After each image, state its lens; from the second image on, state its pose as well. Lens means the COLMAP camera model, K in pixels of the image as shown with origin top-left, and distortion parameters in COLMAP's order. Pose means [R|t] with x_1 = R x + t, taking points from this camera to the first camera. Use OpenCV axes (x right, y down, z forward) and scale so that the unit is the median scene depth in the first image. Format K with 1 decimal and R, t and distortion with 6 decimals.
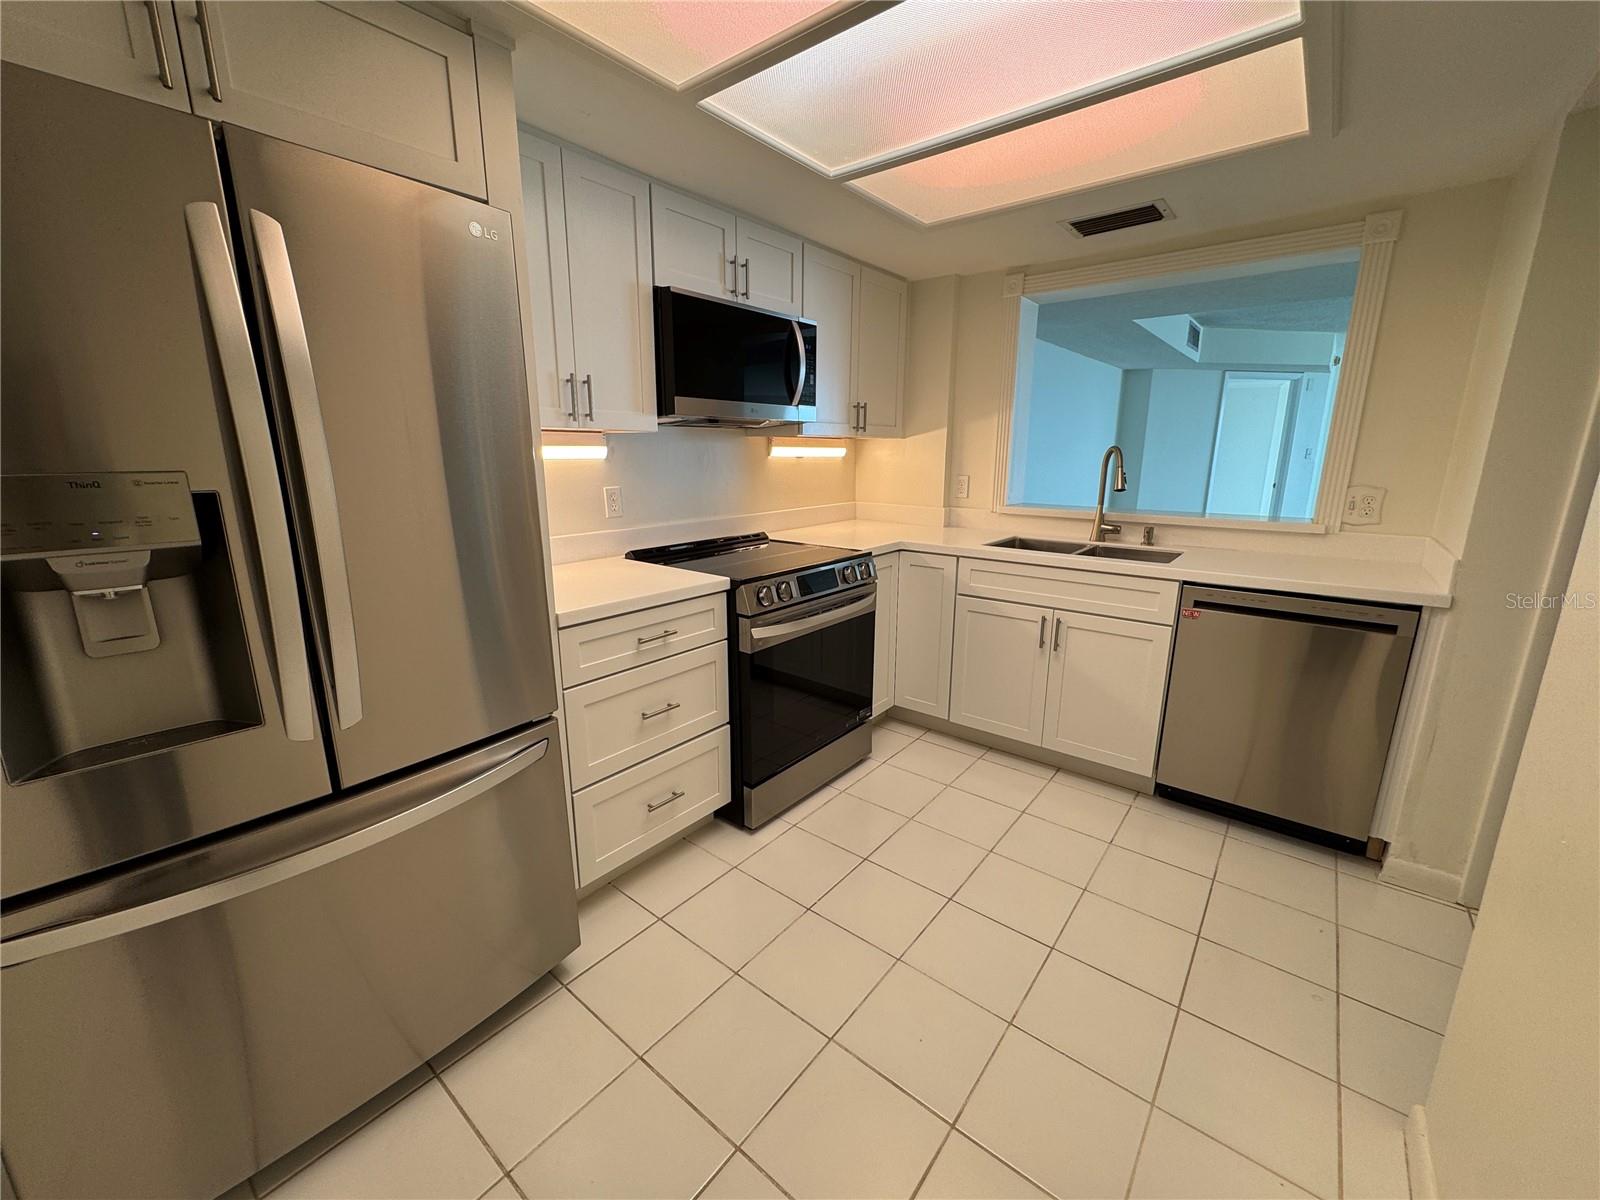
lens RADIAL K [[640.7, 0, 798.1], [0, 640.7, 598.8], [0, 0, 1]] dist [-0.003866, 0.000134]
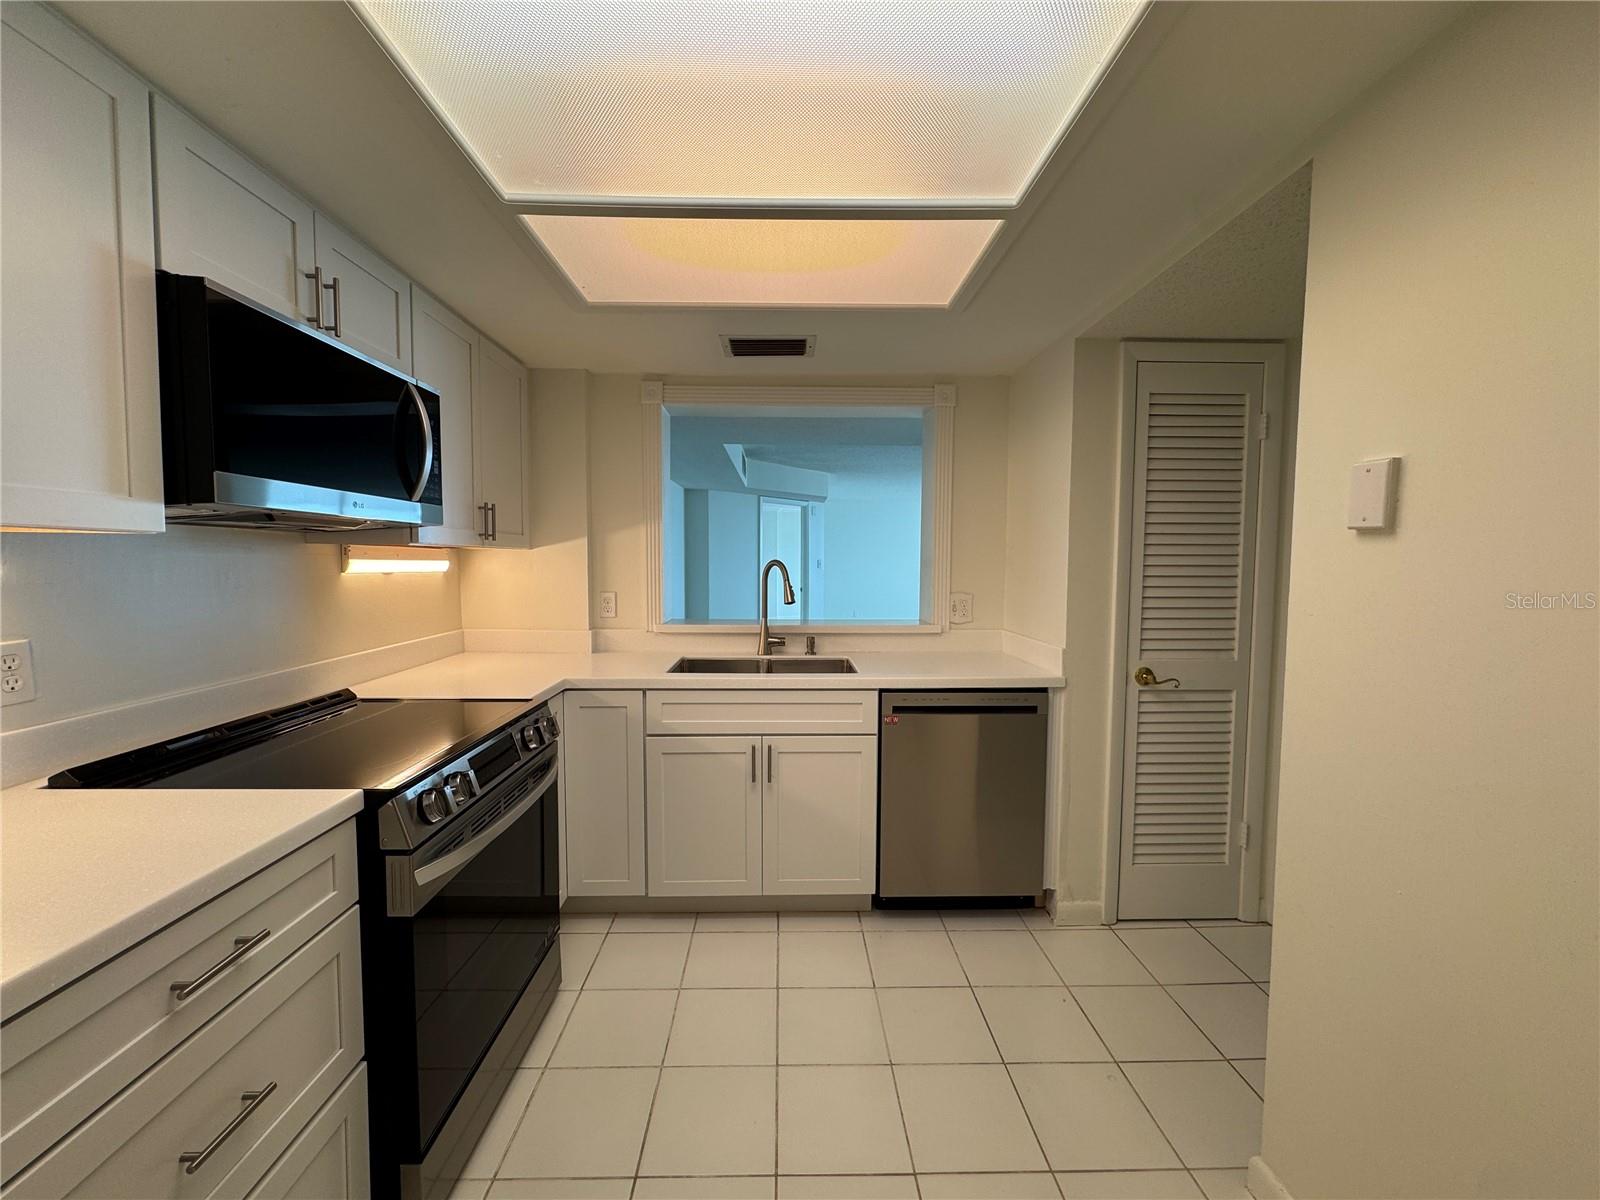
lens RADIAL K [[640.7, 0, 798.1], [0, 640.7, 598.8], [0, 0, 1]] dist [-0.003866, 0.000134]
pose [[0.759266, -0.036678, 0.649746, -0.142544], [0.143953, 0.983144, -0.112719, -0.064507], [-0.634660, 0.179117, 0.751748, 0.249289]]
